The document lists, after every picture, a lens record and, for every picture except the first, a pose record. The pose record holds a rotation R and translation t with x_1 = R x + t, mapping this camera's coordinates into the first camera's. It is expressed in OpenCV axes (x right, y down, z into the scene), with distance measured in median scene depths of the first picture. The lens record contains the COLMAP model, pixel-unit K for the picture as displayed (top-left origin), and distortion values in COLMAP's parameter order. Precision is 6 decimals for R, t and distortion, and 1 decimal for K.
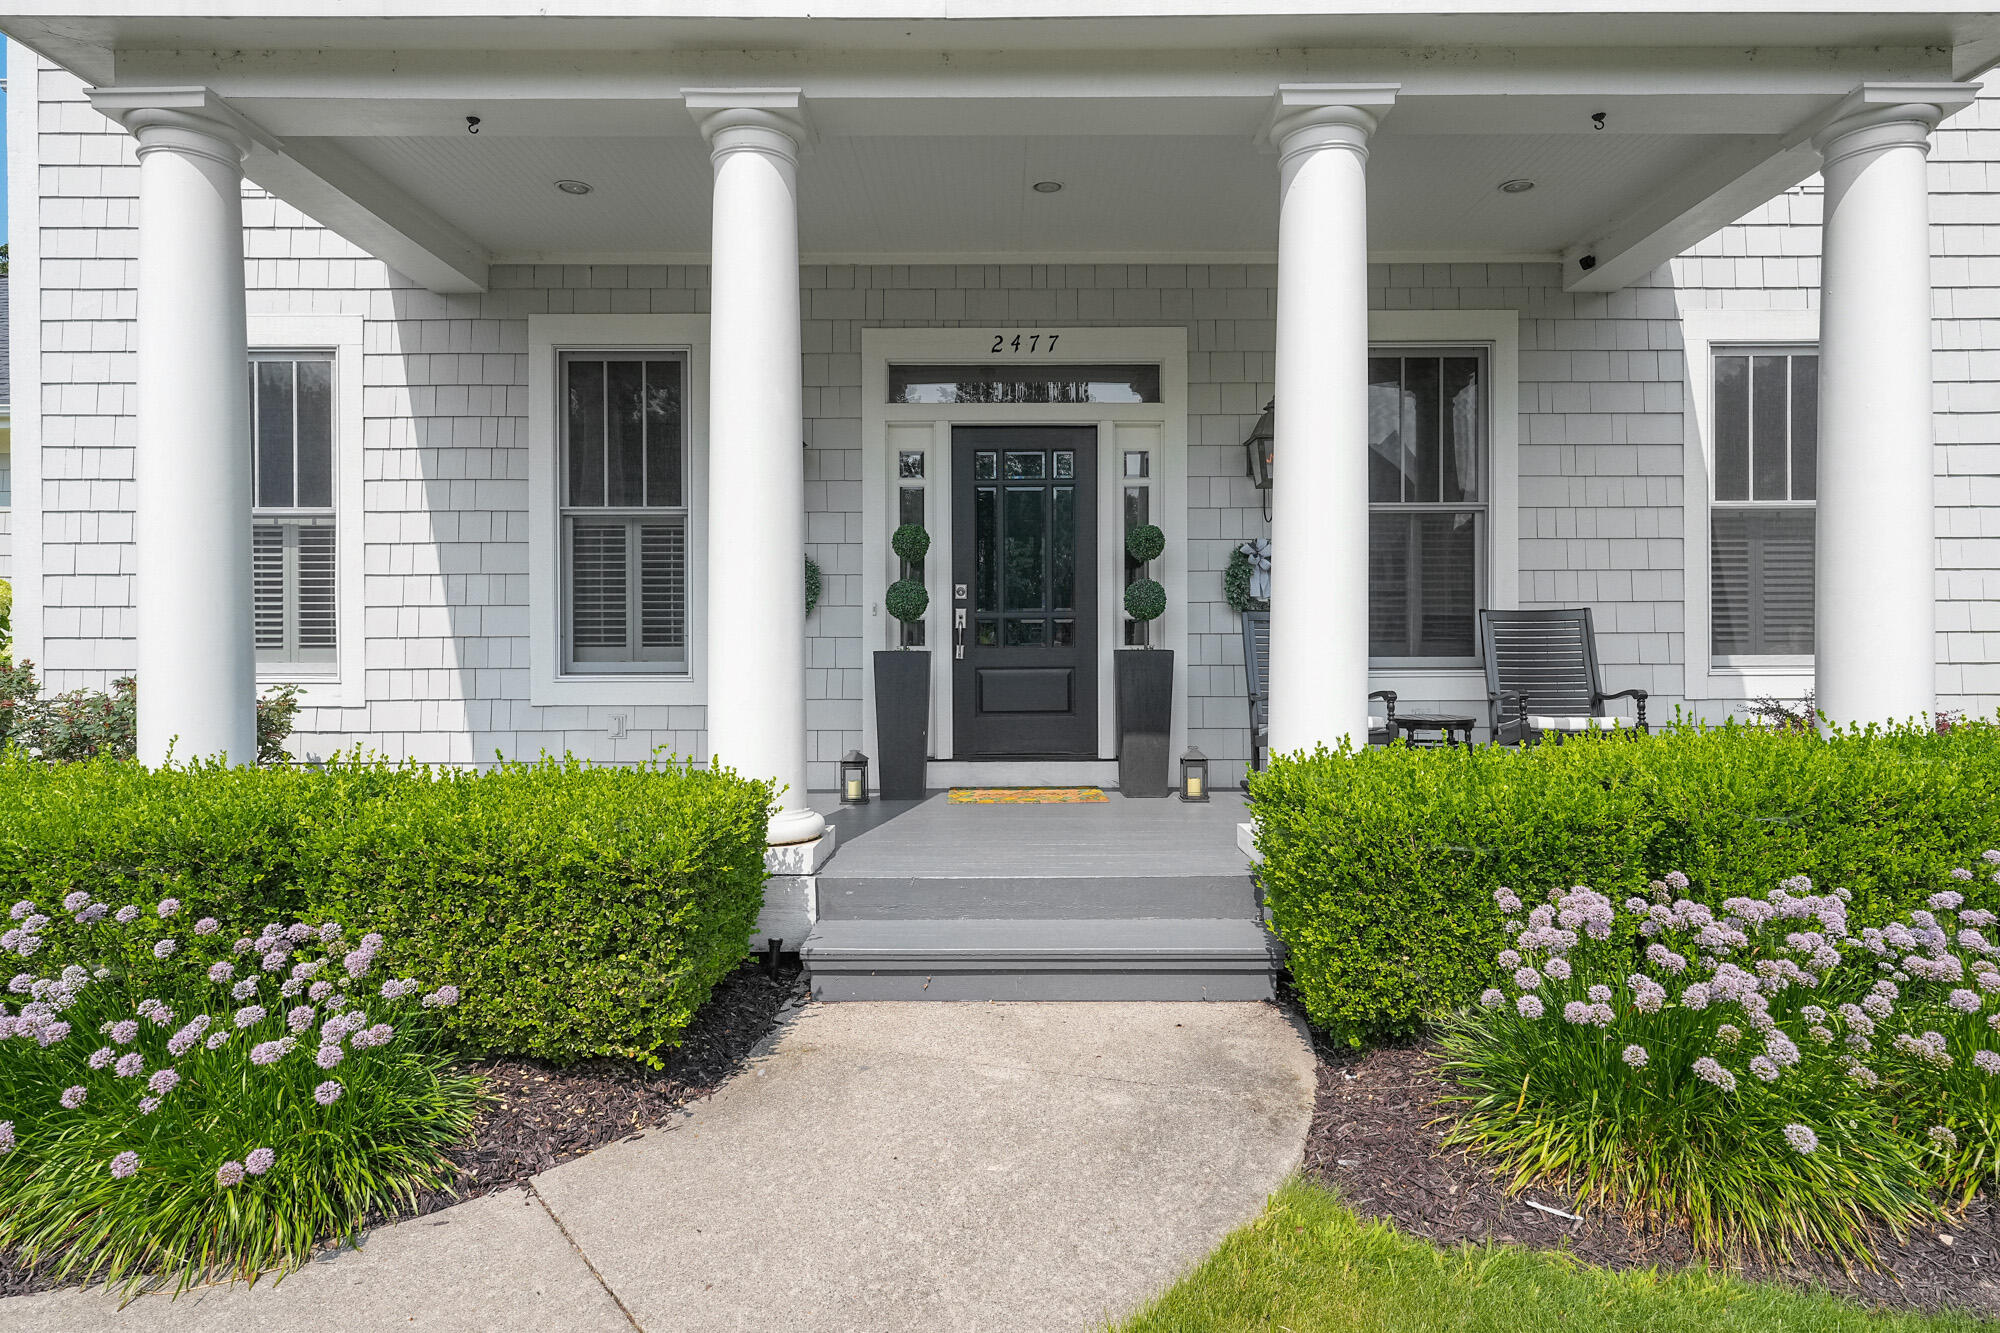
lens RADIAL K [[1162.3, 0, 1007.8], [0, 1162.3, 642.3], [0, 0, 1]] dist [0.003848, 0.001081]
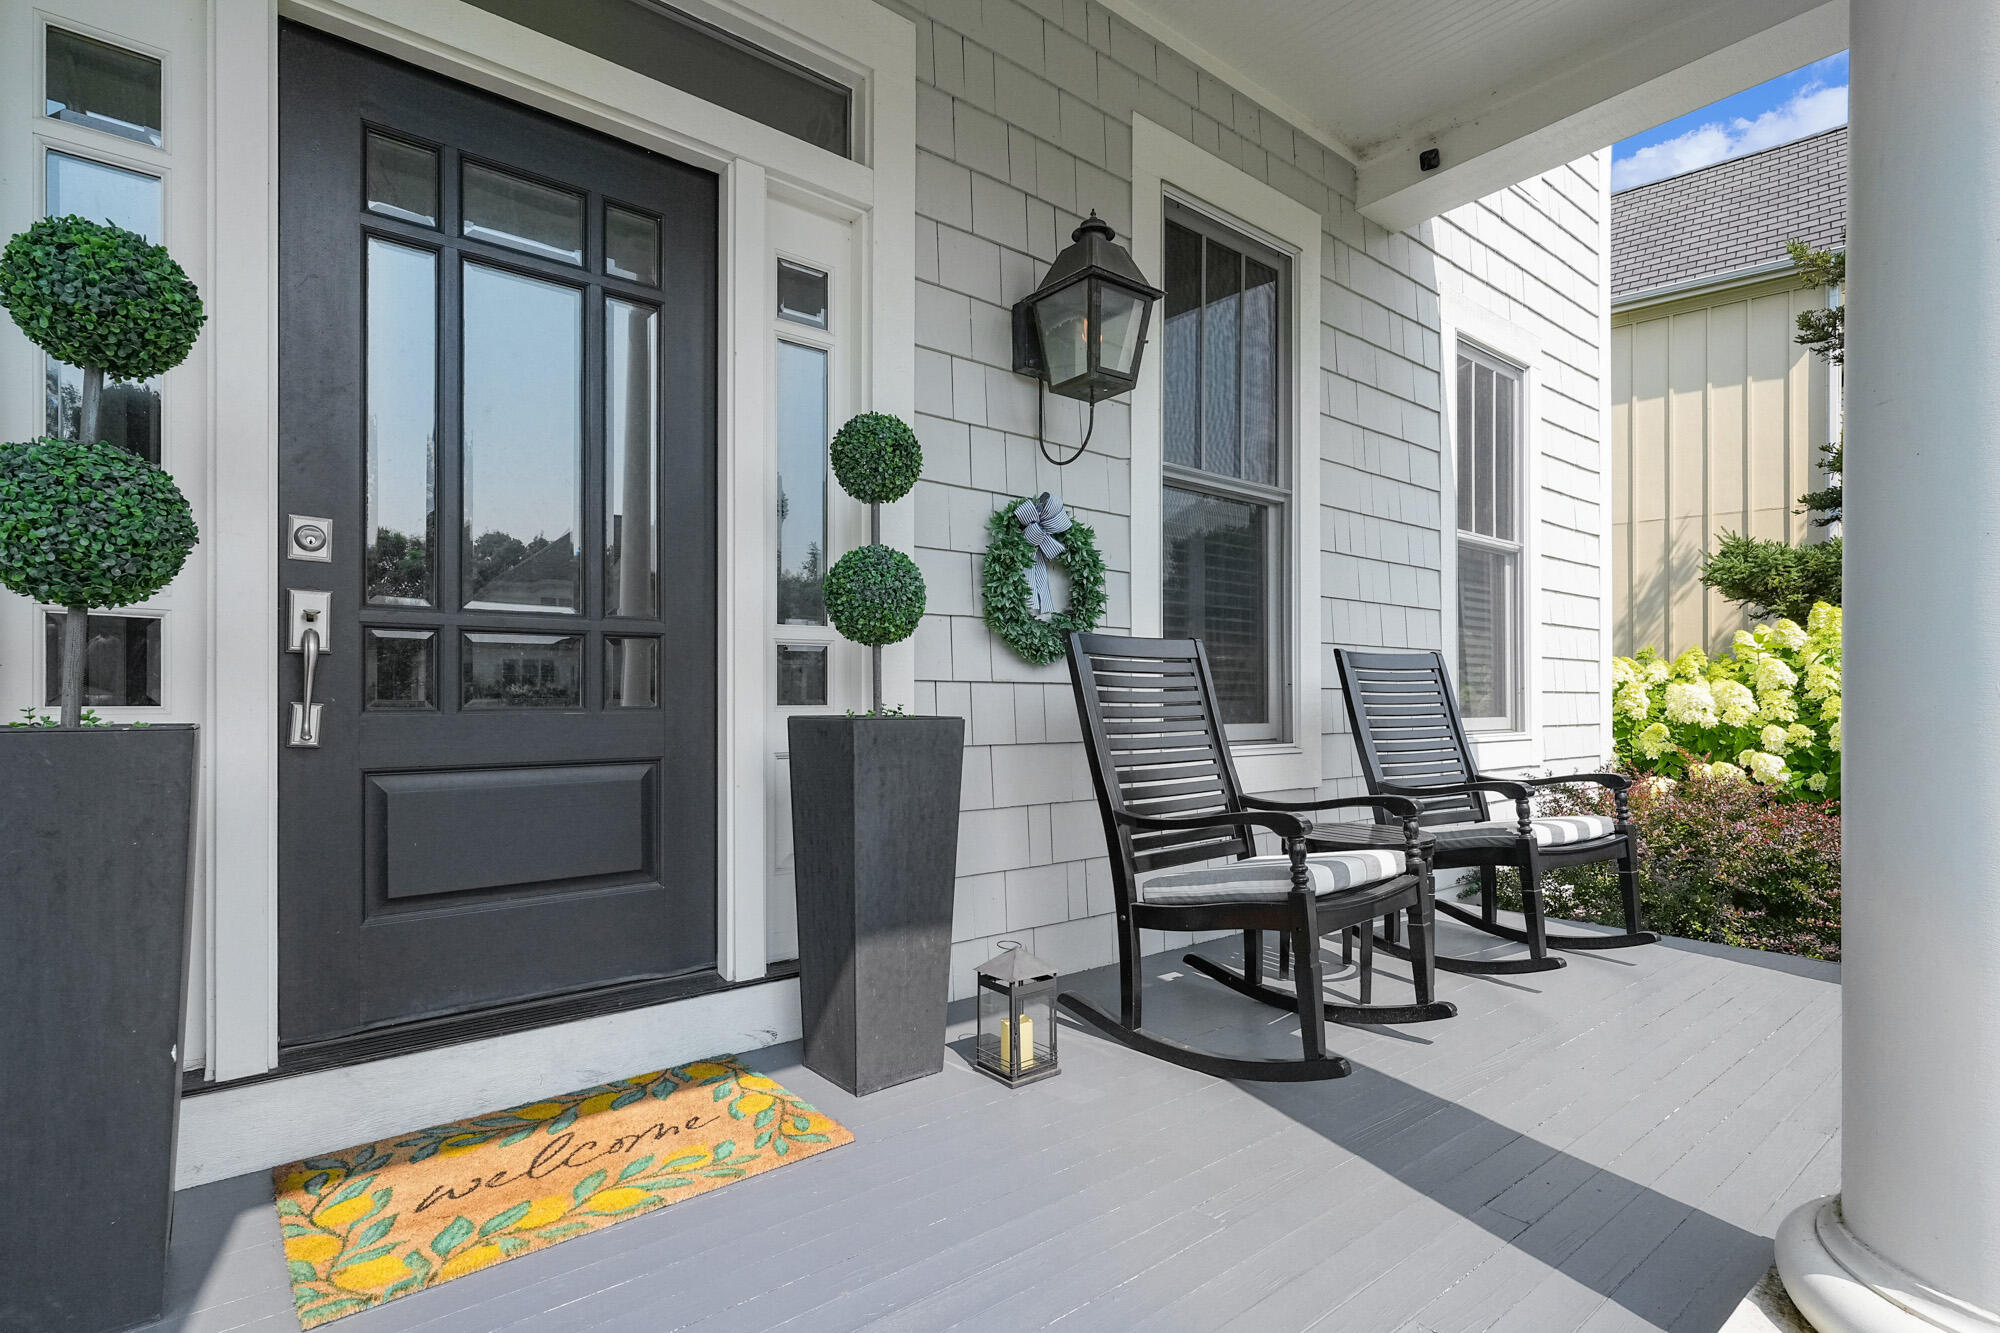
lens RADIAL K [[941.8, 0, 1007.0], [0, 941.8, 702.7], [0, 0, 1]] dist [-0.003397, -0.000374]
pose [[0.788203, 0.002700, 0.615409, -0.048900], [0.004644, 0.999936, -0.010335, 0.005865], [-0.615398, 0.011004, 0.788140, 0.679319]]
